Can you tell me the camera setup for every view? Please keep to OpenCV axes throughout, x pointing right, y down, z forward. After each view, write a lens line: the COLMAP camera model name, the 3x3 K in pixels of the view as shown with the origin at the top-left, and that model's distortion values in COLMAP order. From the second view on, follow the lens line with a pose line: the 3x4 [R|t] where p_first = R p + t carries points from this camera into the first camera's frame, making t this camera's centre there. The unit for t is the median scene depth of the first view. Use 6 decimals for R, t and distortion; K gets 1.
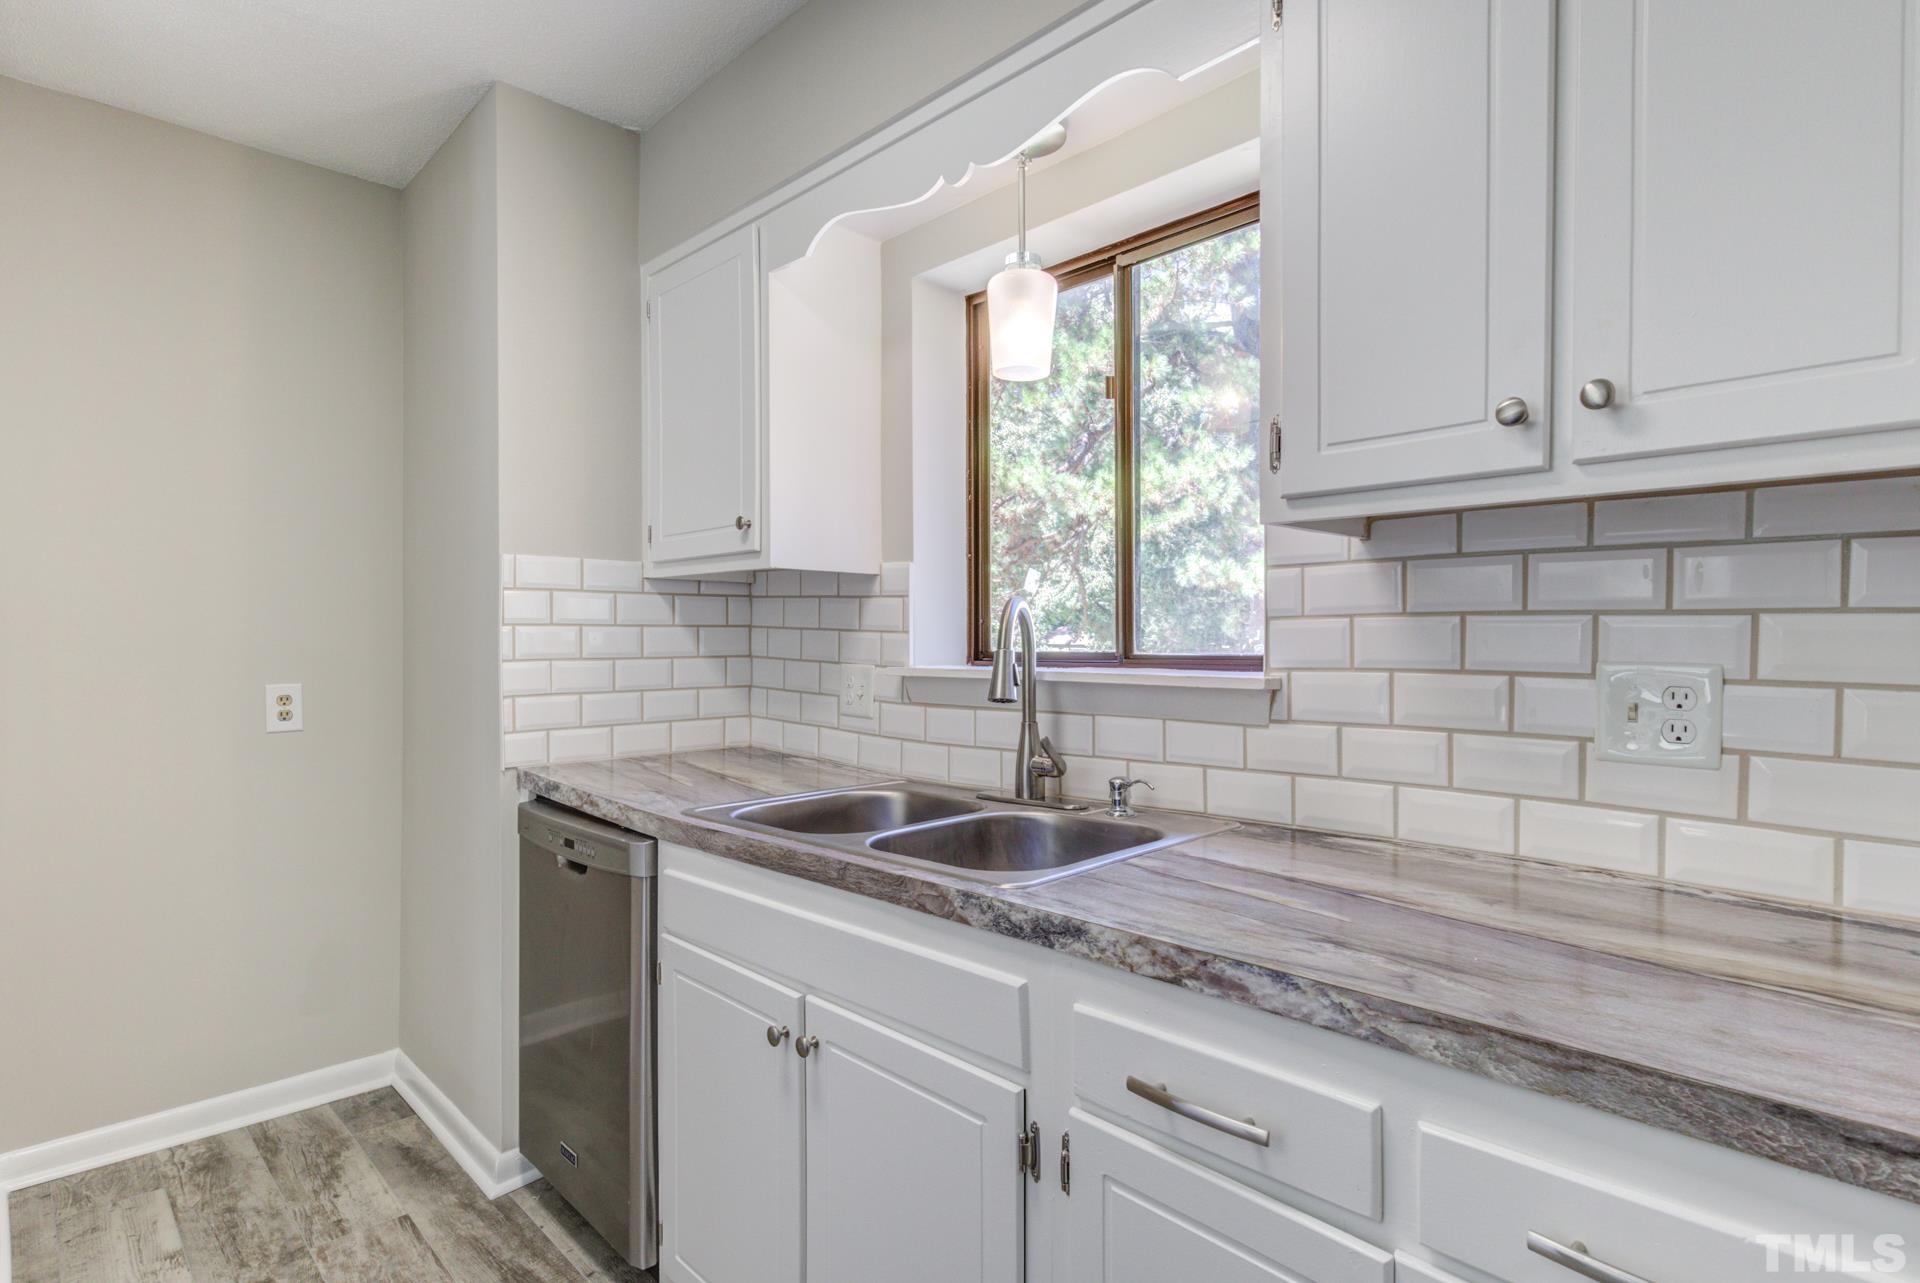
lens RADIAL K [[974.7, 0, 965.8], [0, 974.7, 652.4], [0, 0, 1]] dist [0.010687, -0.000269]
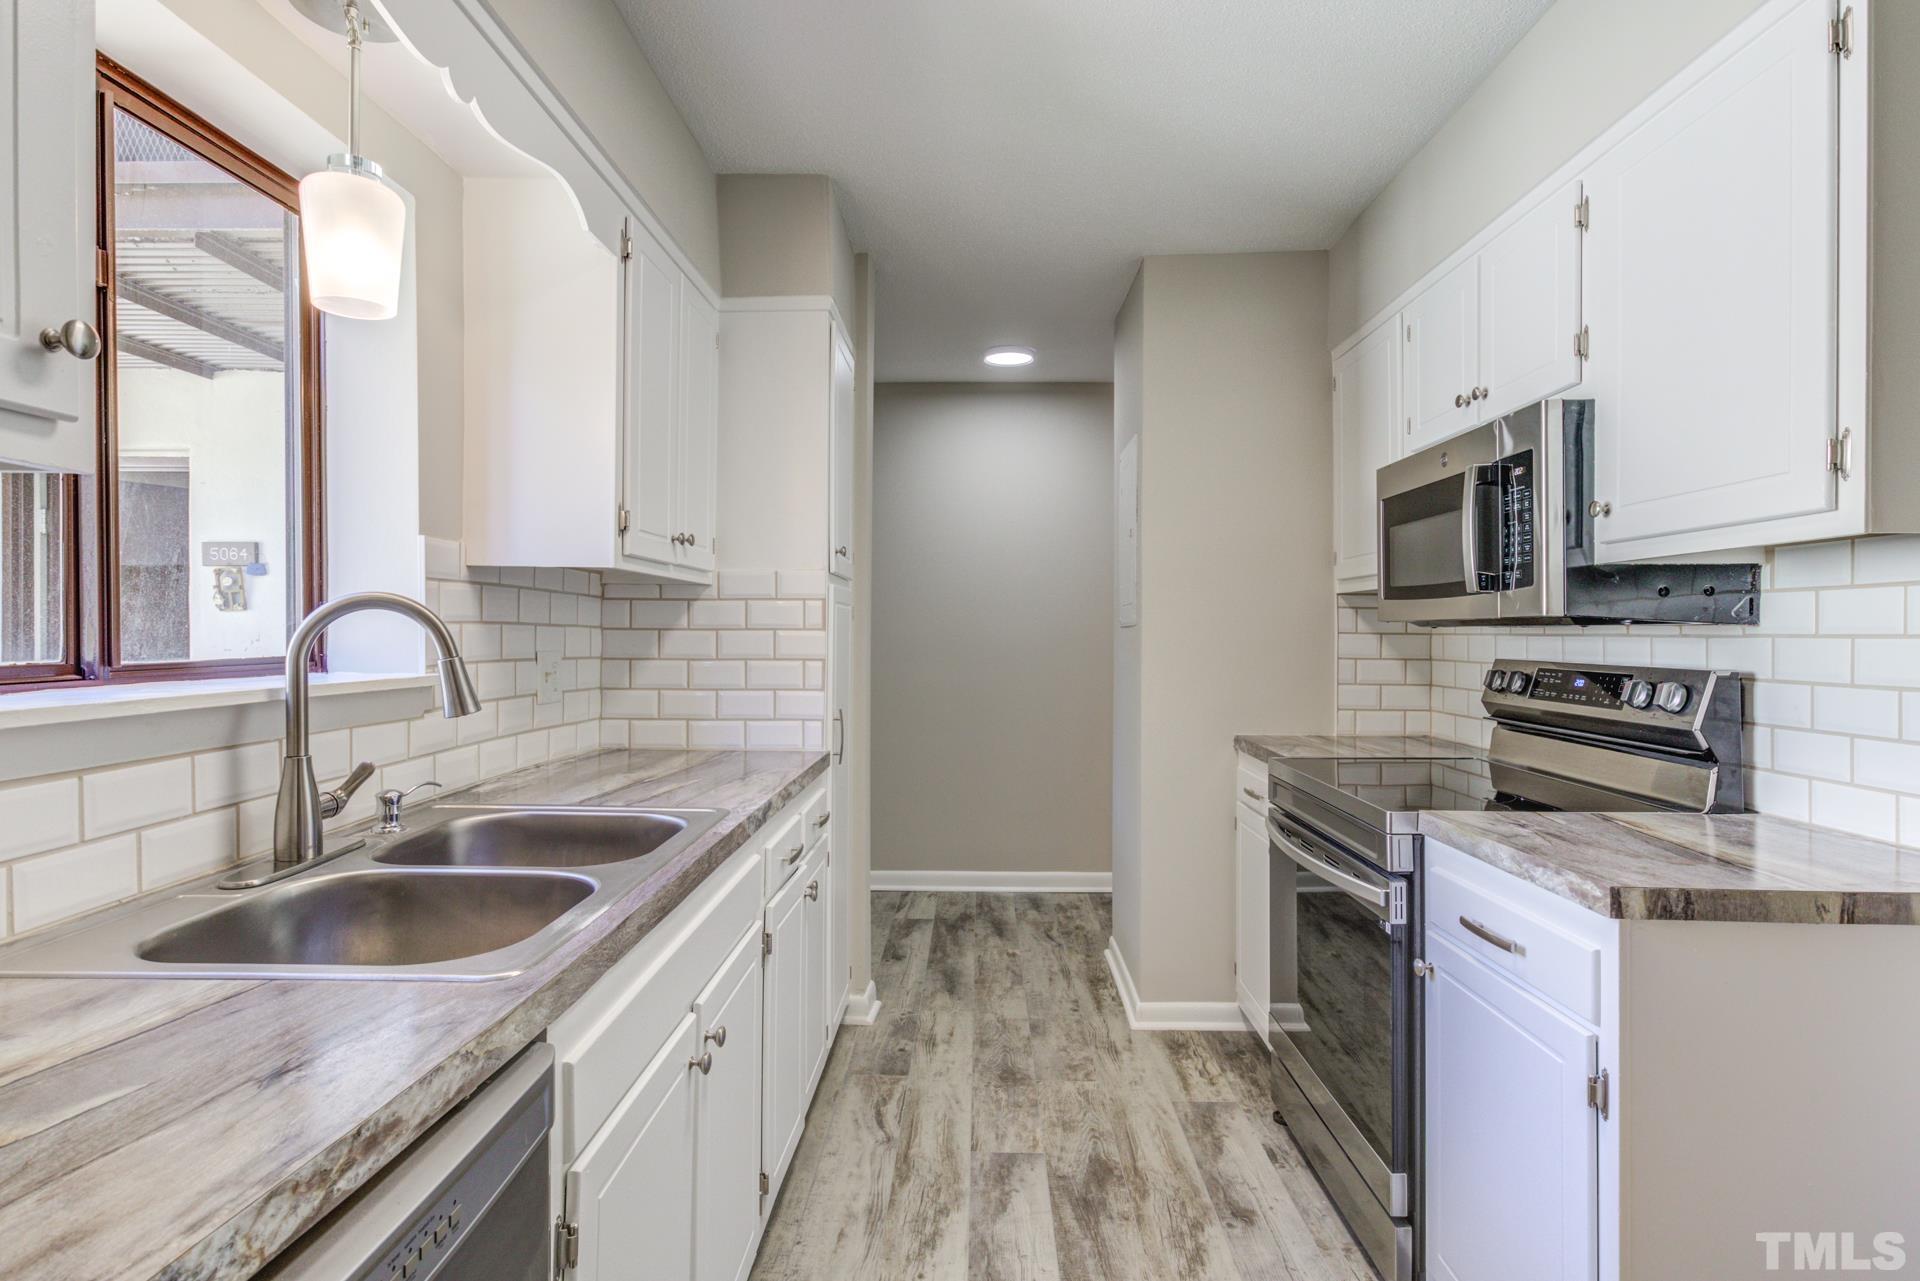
lens RADIAL K [[965.4, 0, 960.0], [0, 965.4, 640.5], [0, 0, 1]] dist [0.012900, -0.000217]
pose [[-0.694340, -0.011567, 0.719554, -0.755944], [0.002839, 0.999819, 0.018811, -0.026896], [-0.719642, 0.015104, -0.694181, 1.063135]]
